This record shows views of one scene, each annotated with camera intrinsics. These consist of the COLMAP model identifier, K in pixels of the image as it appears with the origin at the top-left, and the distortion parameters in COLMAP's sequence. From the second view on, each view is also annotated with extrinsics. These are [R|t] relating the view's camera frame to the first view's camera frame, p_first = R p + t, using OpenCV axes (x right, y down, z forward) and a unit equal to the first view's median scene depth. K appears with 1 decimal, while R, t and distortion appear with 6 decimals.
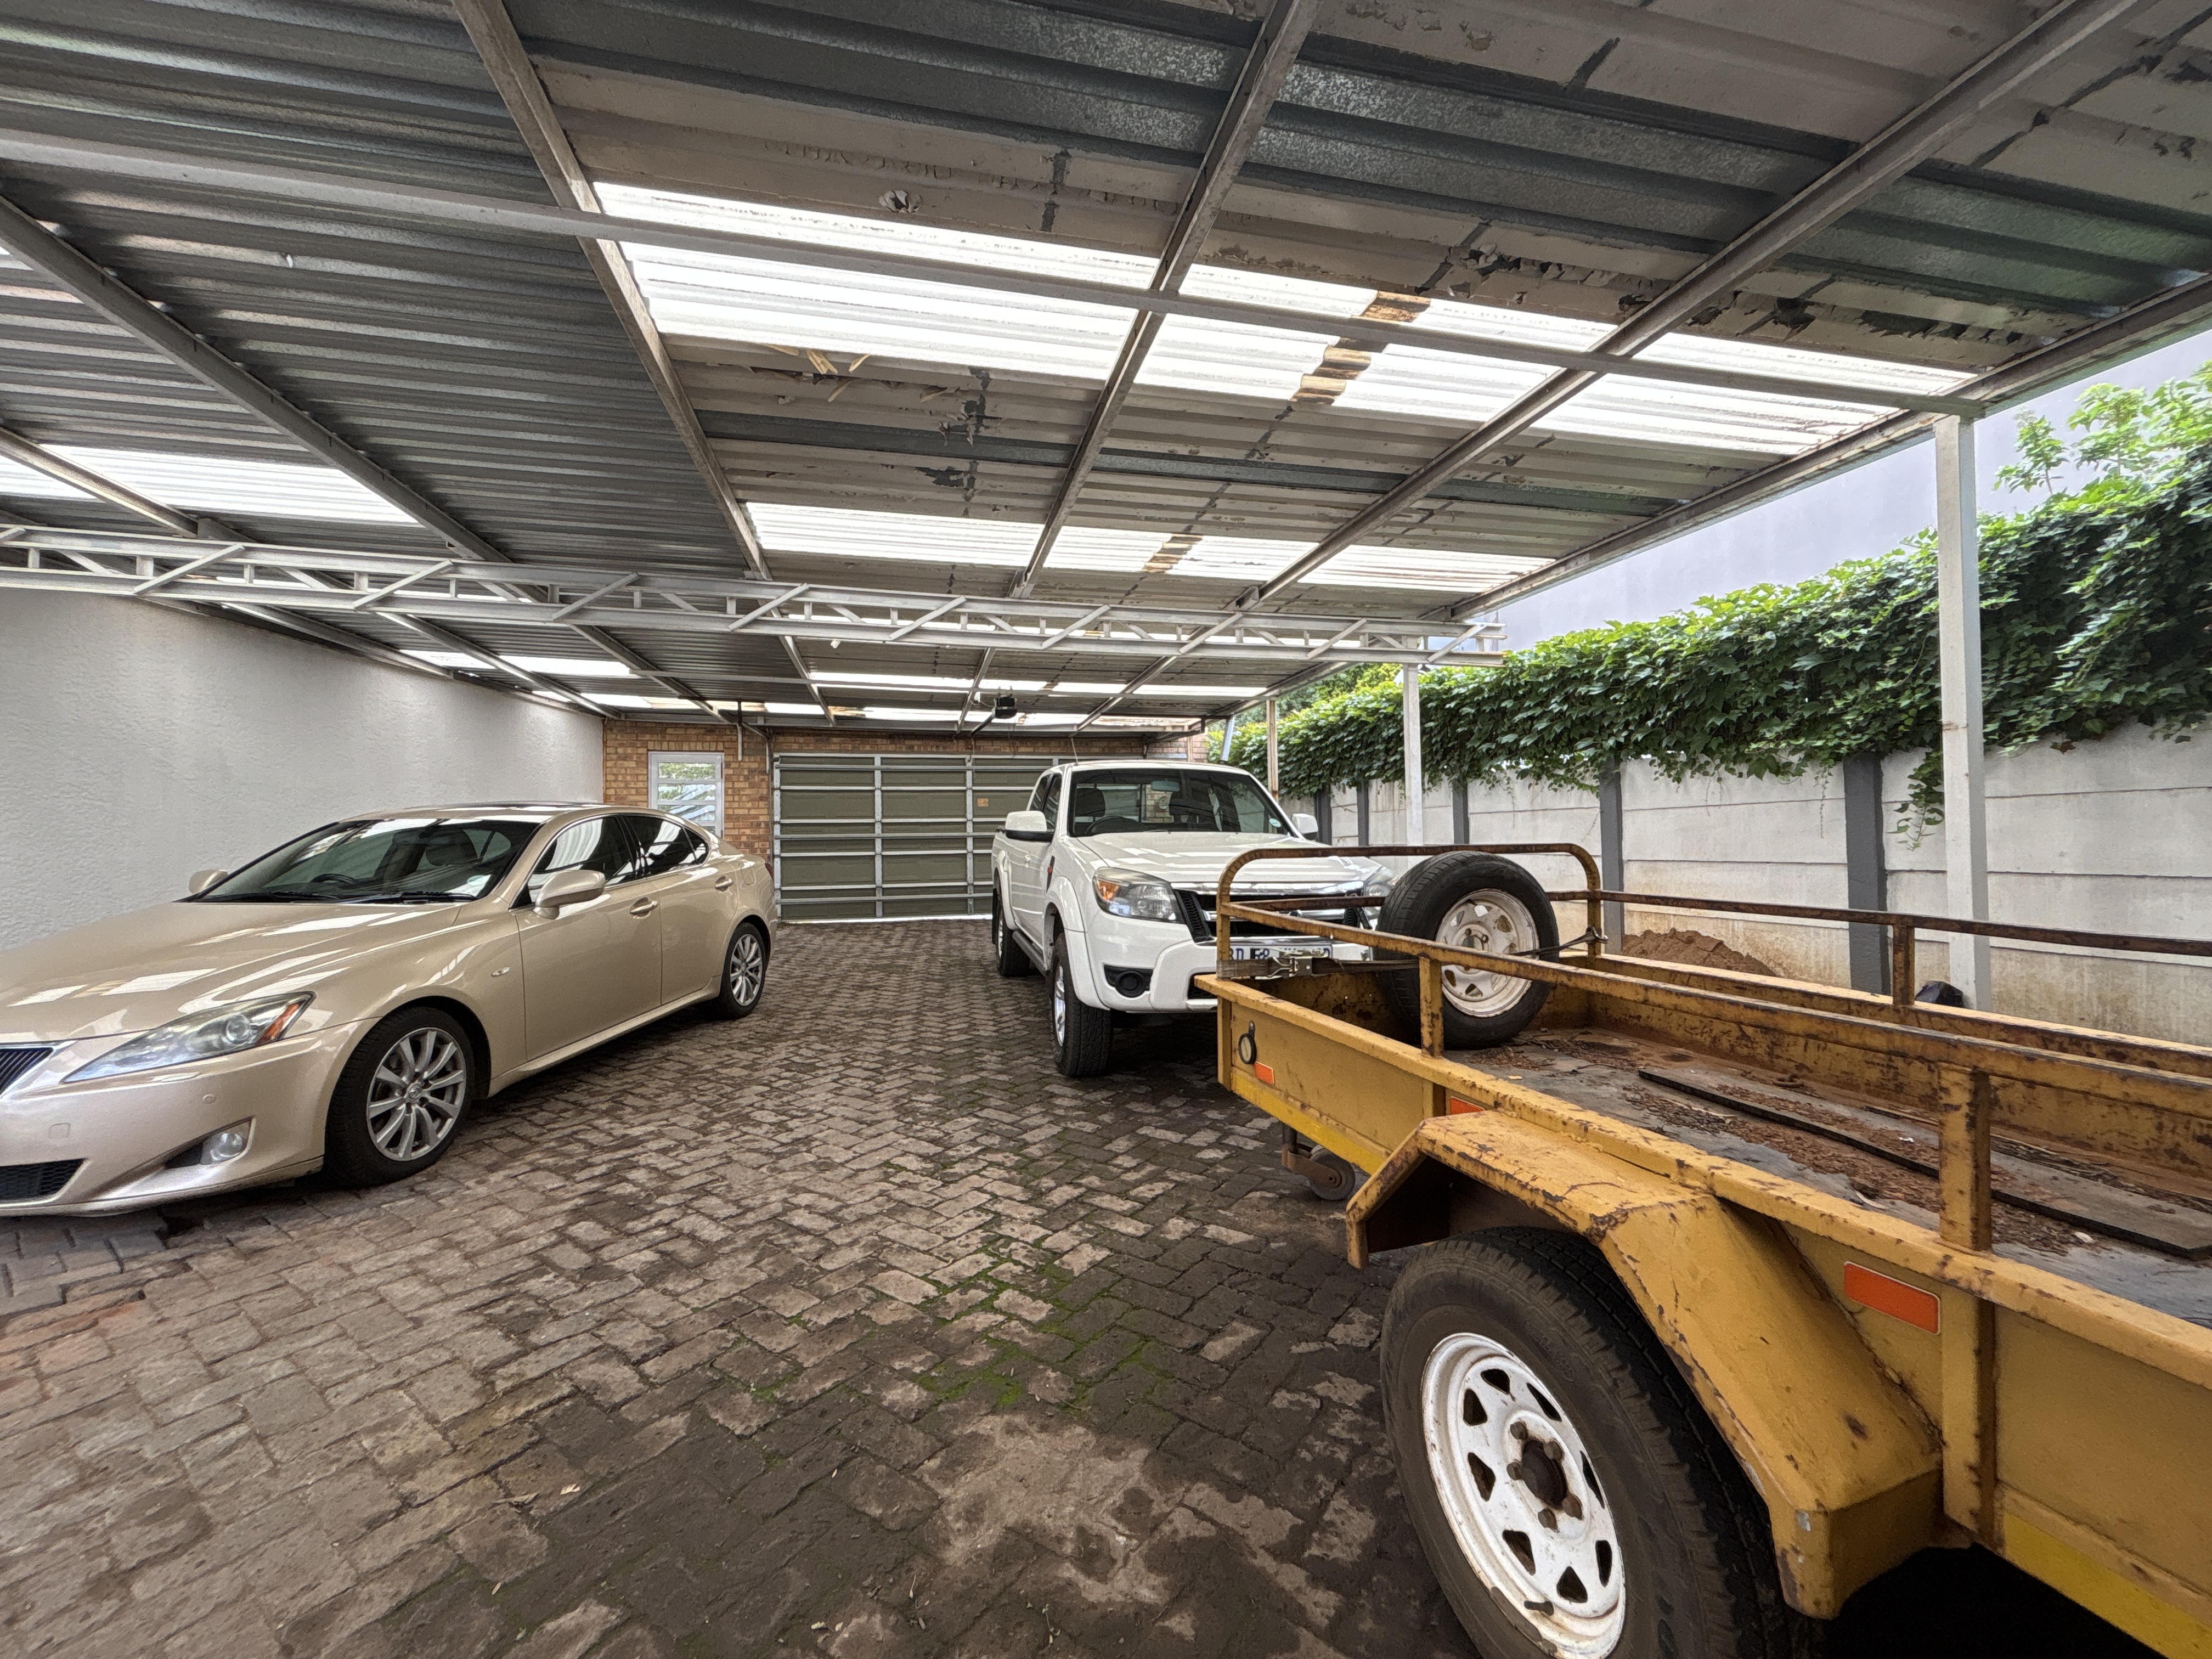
lens RADIAL K [[904.7, 0, 1106.8], [0, 904.7, 826.6], [0, 0, 1]] dist [0.001336, 0.000029]
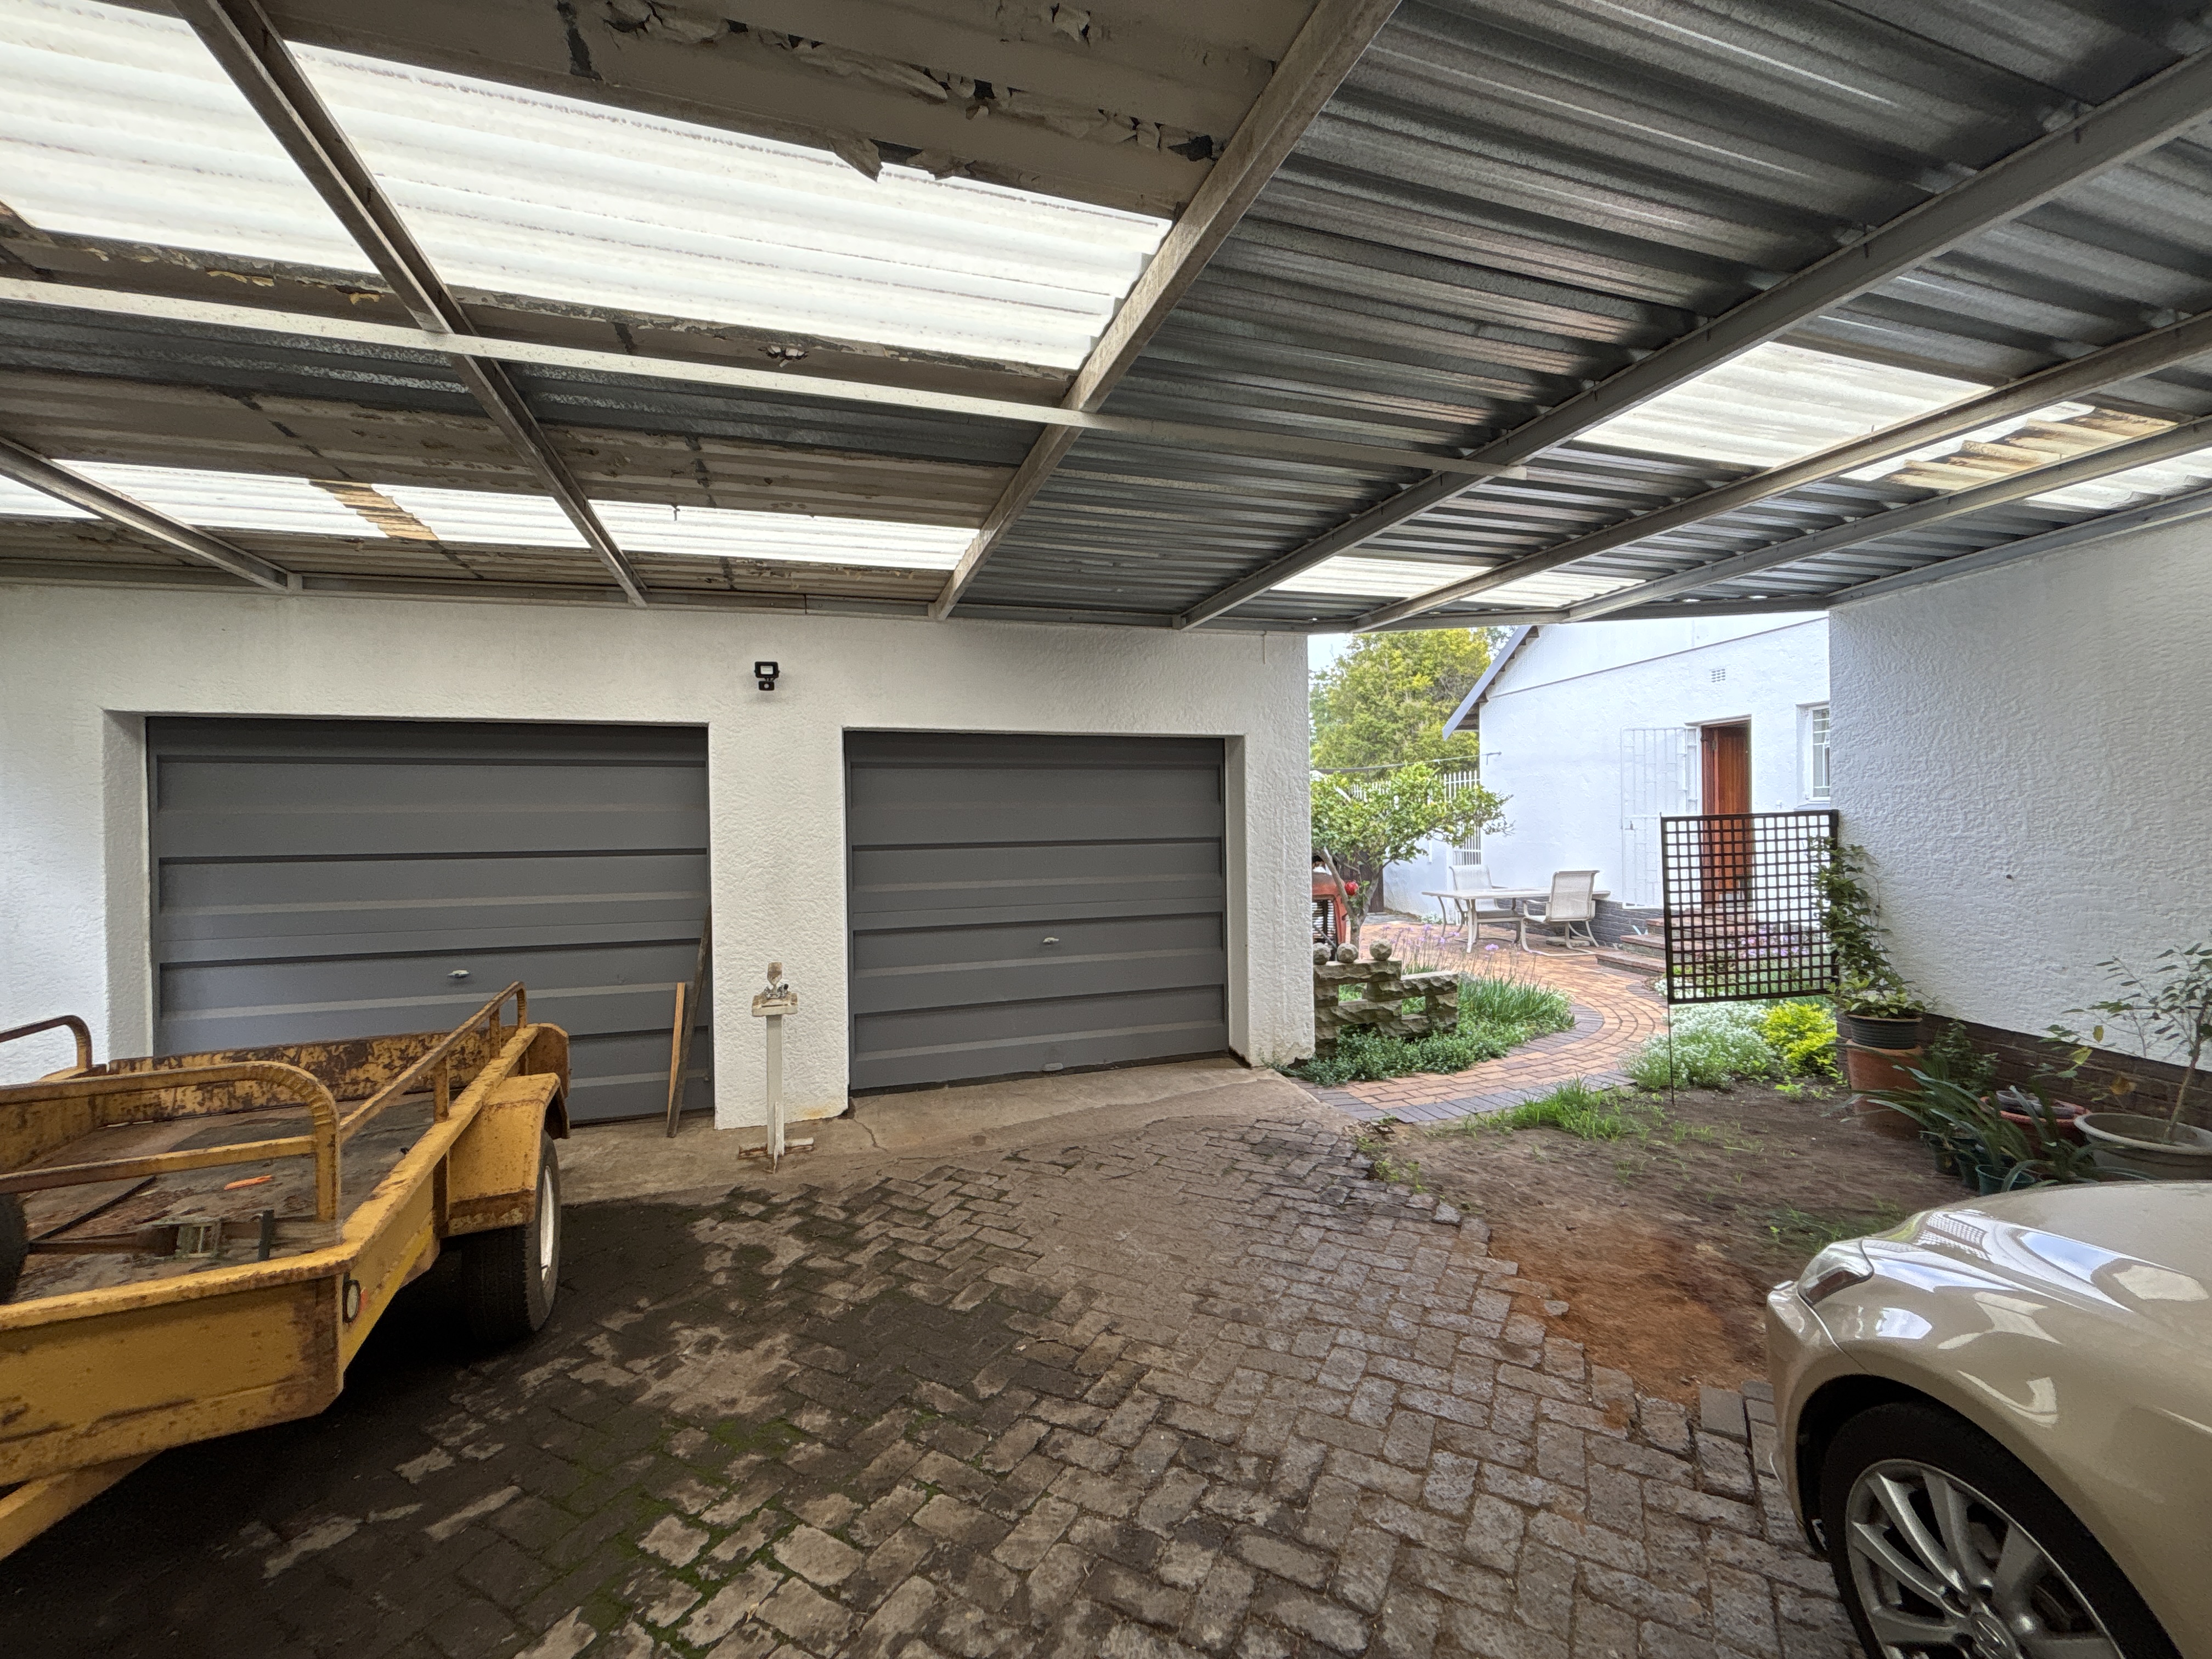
lens RADIAL K [[904.7, 0, 1107.2], [0, 904.7, 821.9], [0, 0, 1]] dist [0.001336, 0.000029]
pose [[-0.994230, 0.028669, -0.103366, -0.441586], [0.030901, 0.999321, -0.020061, -0.131718], [0.102720, -0.023139, -0.994441, 1.947866]]
